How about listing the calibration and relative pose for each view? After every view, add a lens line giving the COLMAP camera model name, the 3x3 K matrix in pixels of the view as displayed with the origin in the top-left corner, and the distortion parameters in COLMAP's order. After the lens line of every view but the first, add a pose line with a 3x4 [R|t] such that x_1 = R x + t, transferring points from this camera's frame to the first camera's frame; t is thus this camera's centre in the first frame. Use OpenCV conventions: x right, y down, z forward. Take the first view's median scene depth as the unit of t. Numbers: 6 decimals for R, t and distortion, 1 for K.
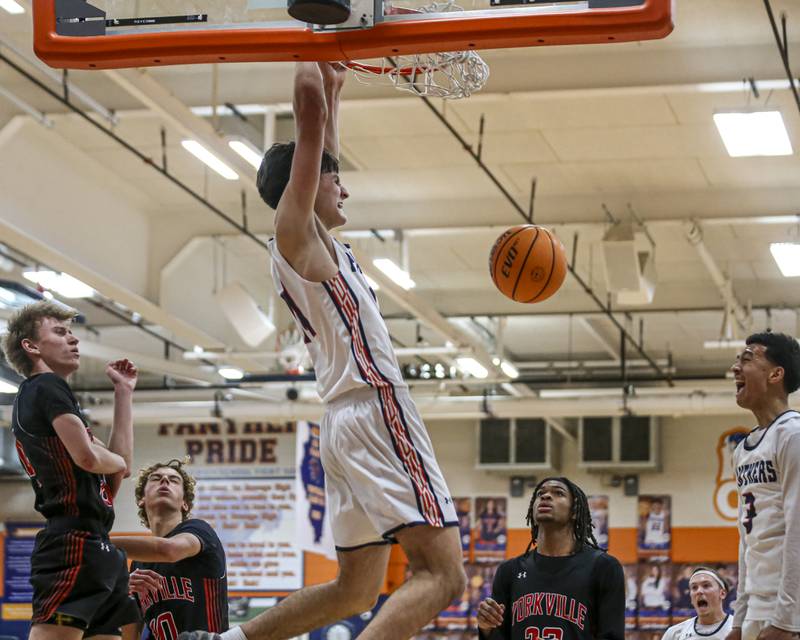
lens RADIAL K [[2988.0, 0, 398.9], [0, 2988.0, 326.2], [0, 0, 1]] dist [-0.369002, 0.000000]
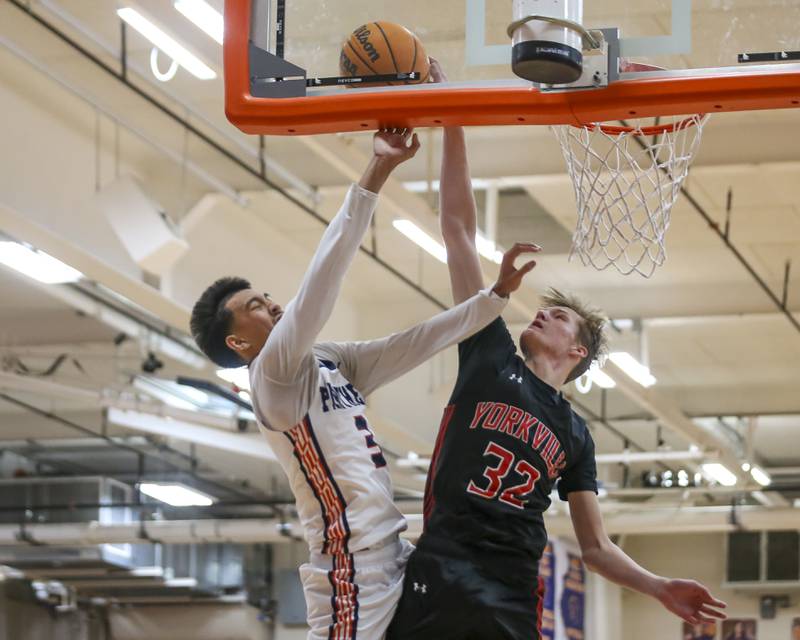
lens RADIAL K [[2988.0, 0, 399.4], [0, 2988.0, 313.3], [0, 0, 1]] dist [-0.369002, 0.000000]
pose [[0.997405, -0.006828, -0.071669, -0.006805], [0.003113, 0.998651, -0.051825, 0.011629], [0.071926, 0.051467, 0.996081, 0.106640]]
